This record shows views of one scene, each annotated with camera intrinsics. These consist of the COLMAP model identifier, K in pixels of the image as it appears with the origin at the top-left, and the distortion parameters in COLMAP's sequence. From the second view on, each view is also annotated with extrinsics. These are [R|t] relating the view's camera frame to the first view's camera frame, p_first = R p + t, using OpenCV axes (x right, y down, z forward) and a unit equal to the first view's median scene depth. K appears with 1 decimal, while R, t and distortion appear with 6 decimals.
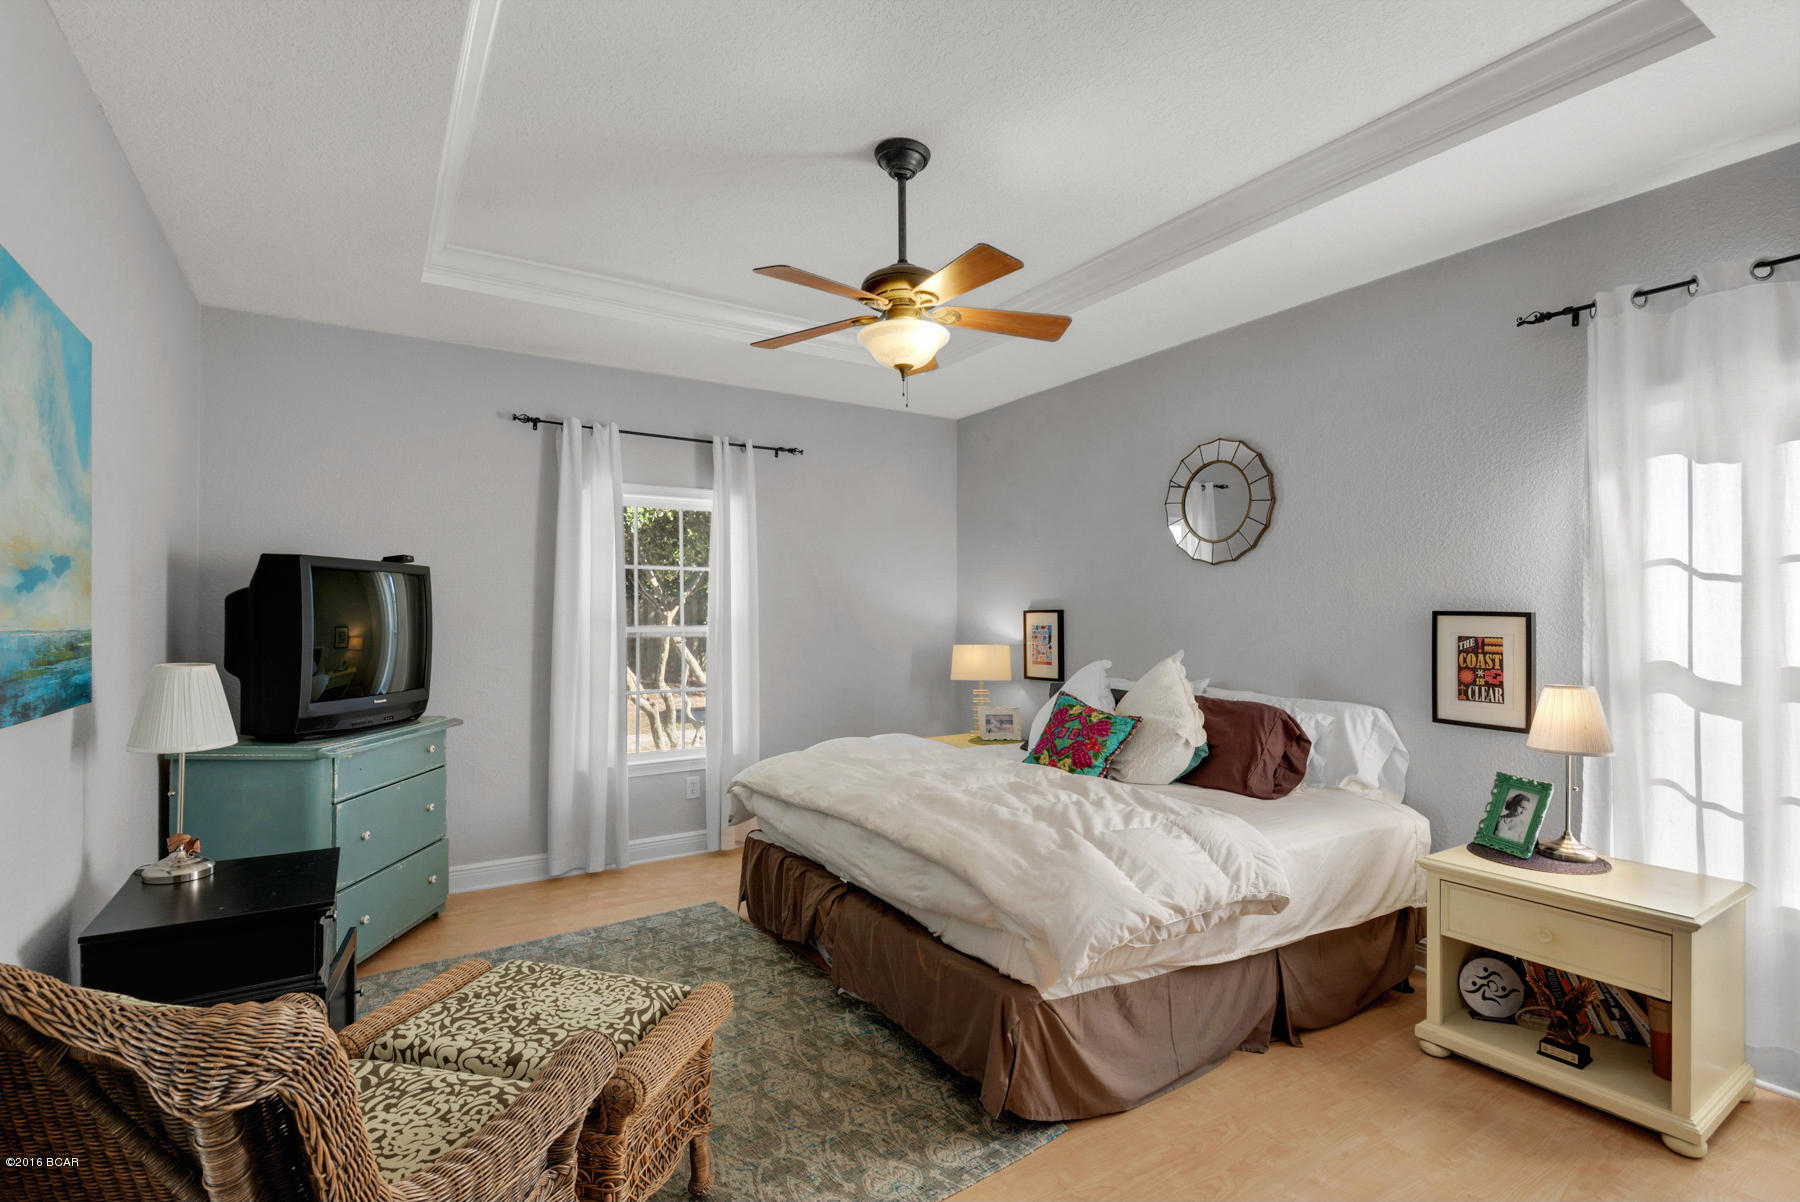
lens RADIAL K [[856.5, 0, 900.0], [0, 856.5, 601.0], [0, 0, 1]] dist [0.030630, 0.000010]
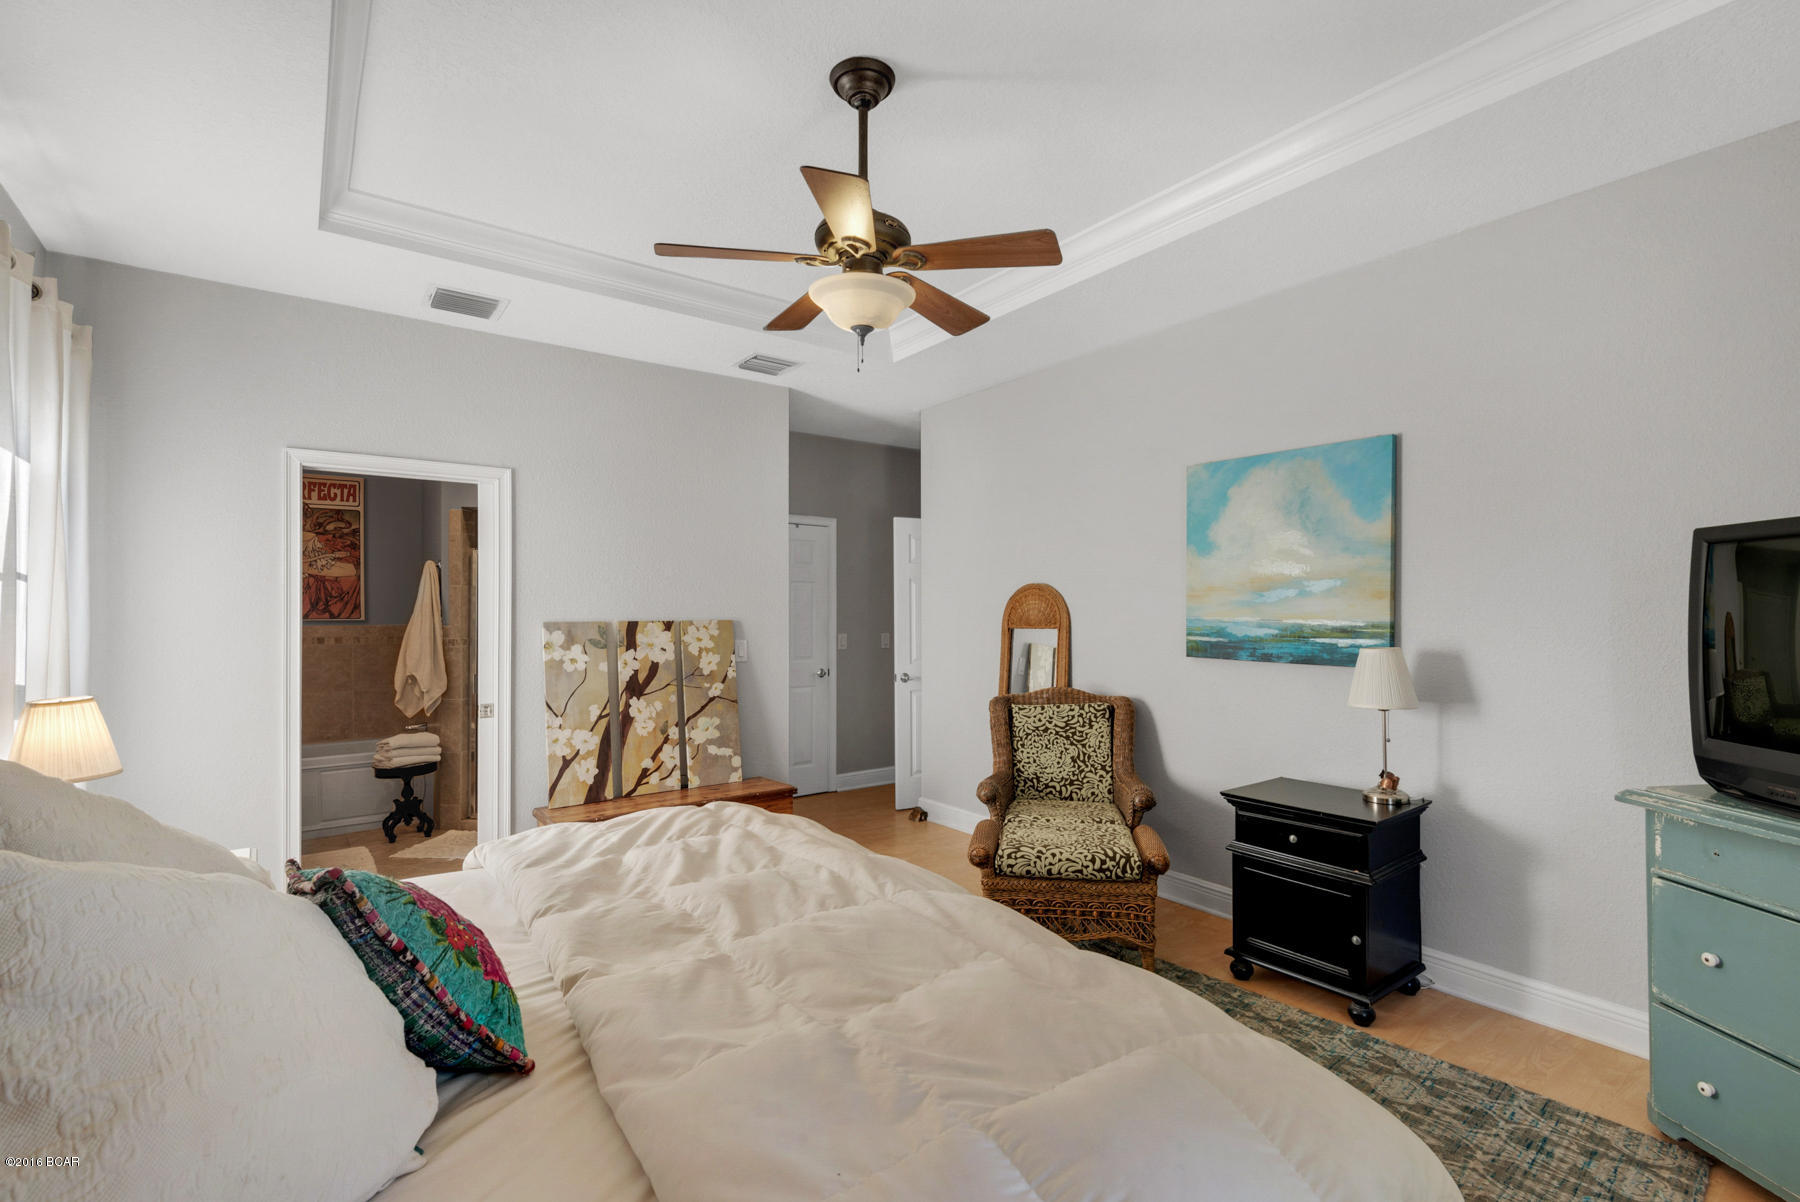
lens RADIAL K [[826.9, 0, 900.0], [0, 826.9, 601.0], [0, 0, 1]] dist [0.034861, -0.021742]
pose [[-0.998448, 0.000986, -0.055684, 0.013752], [0.002656, 0.999549, -0.029924, 0.019373], [0.055629, -0.030025, -0.998000, 1.287201]]
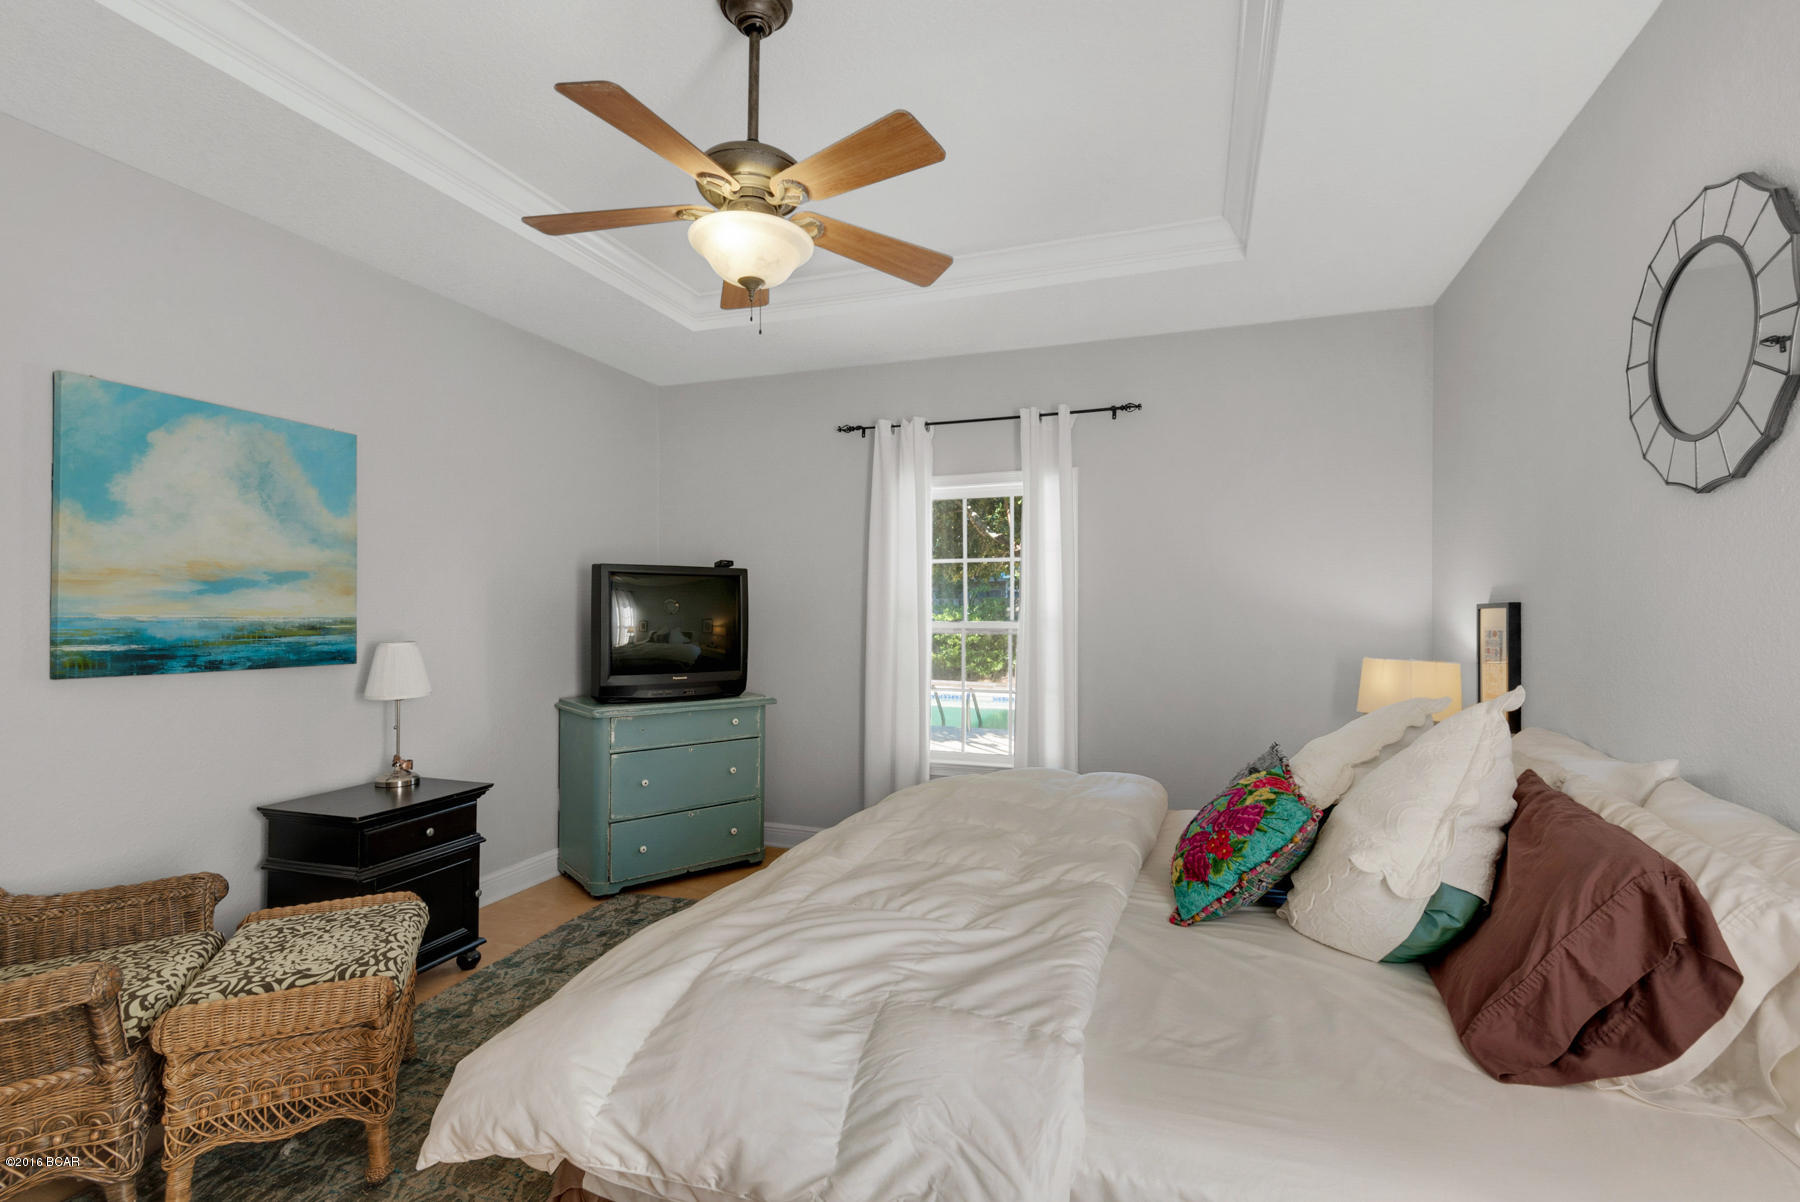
lens RADIAL K [[826.9, 0, 900.0], [0, 826.9, 601.0], [0, 0, 1]] dist [0.034861, -0.021742]
pose [[0.611048, -0.006427, -0.791568, 0.470562], [0.010713, 0.999943, 0.000151, 0.006528], [0.791521, -0.008572, 0.611082, 0.453379]]
